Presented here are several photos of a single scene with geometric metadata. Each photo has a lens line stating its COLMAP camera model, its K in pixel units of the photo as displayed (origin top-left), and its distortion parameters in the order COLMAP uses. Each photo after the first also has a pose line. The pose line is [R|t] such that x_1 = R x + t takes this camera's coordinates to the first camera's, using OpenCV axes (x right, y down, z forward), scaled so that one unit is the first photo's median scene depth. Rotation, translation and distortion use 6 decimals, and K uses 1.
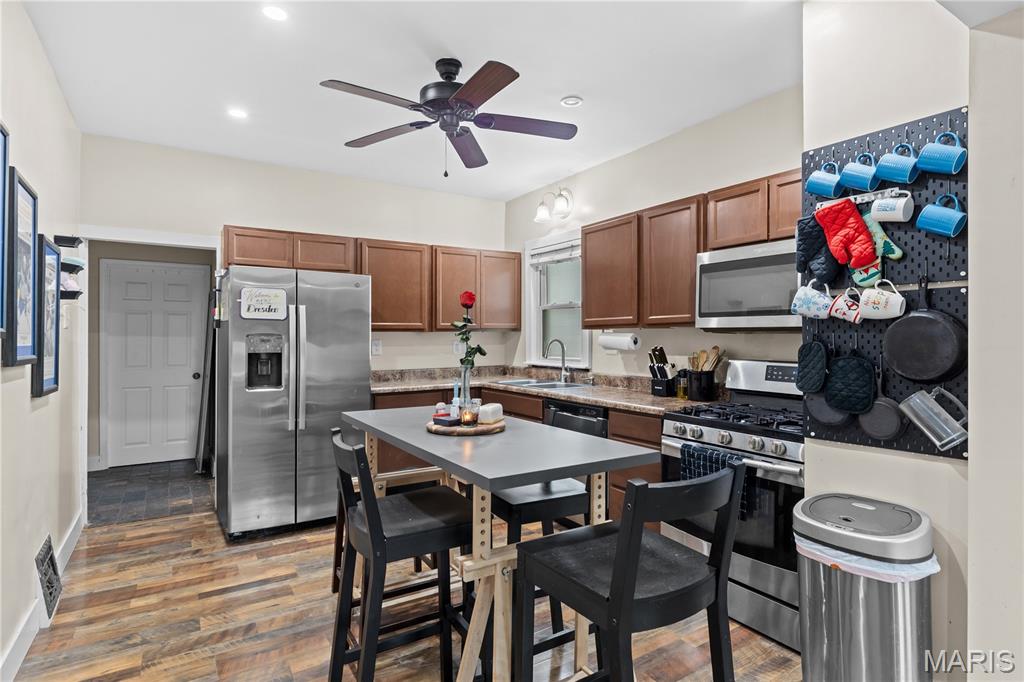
lens RADIAL K [[522.8, 0, 519.0], [0, 522.8, 338.4], [0, 0, 1]] dist [0.000664, 0.002075]
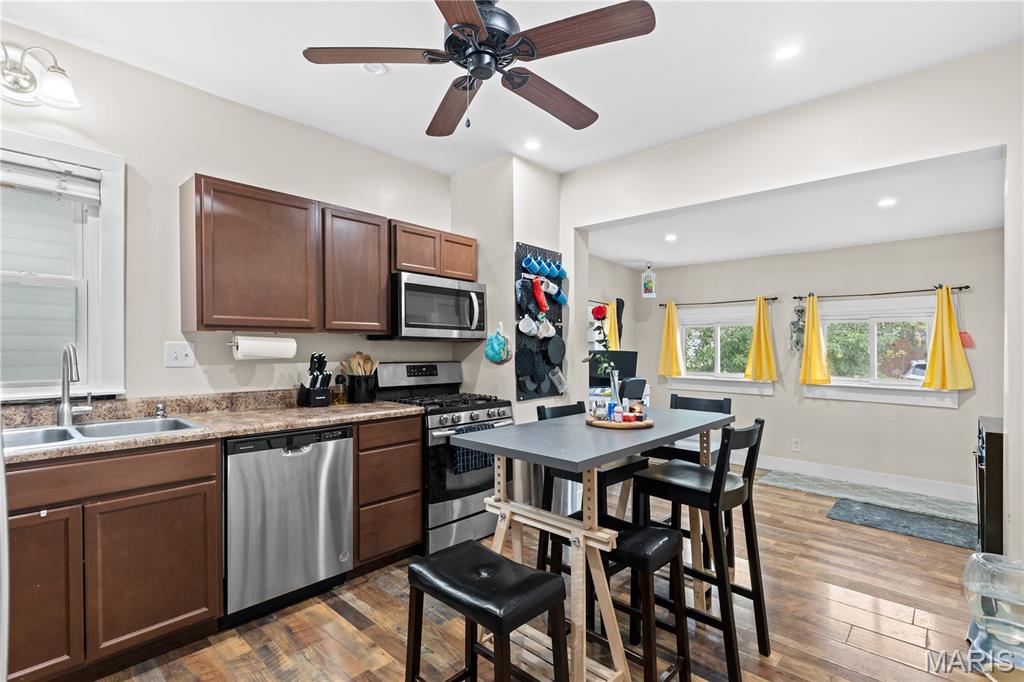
lens RADIAL K [[470.7, 0, 519.6], [0, 470.7, 336.7], [0, 0, 1]] dist [0.005961, -0.002355]
pose [[-0.242454, 0.016256, 0.970027, -0.642615], [-0.005905, 0.999816, -0.018232, -0.001216], [-0.970145, -0.010148, -0.242314, 0.873511]]
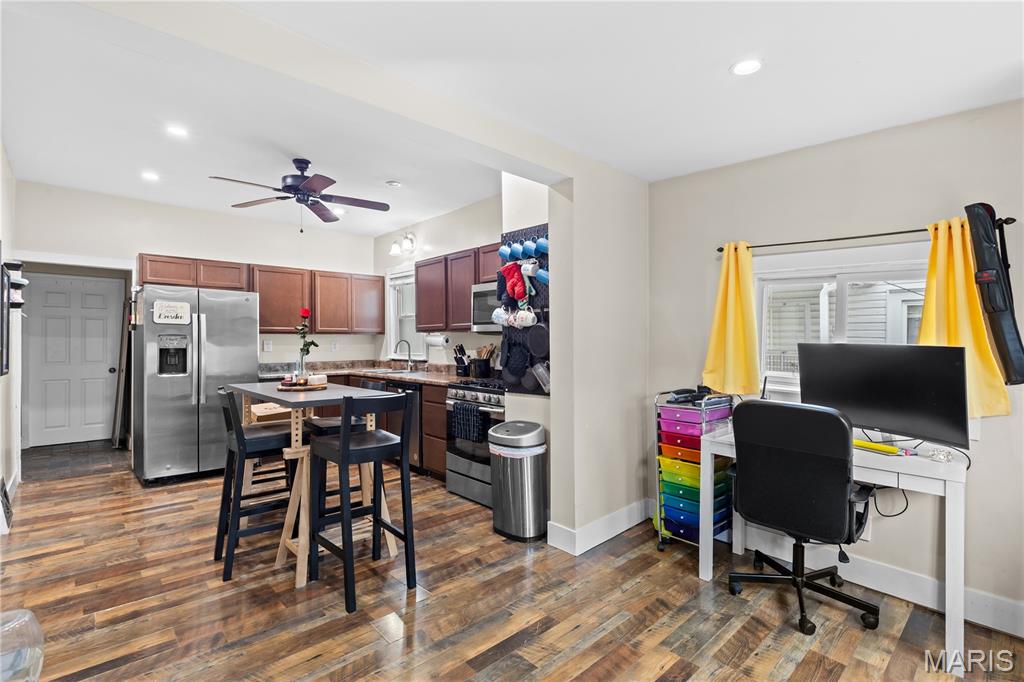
lens RADIAL K [[470.7, 0, 516.7], [0, 470.7, 346.5], [0, 0, 1]] dist [0.005961, -0.002355]
pose [[0.985737, 0.000151, 0.168291, 0.202818], [-0.001271, 0.999978, 0.006544, 0.014020], [-0.168286, -0.006664, 0.985716, -0.388733]]
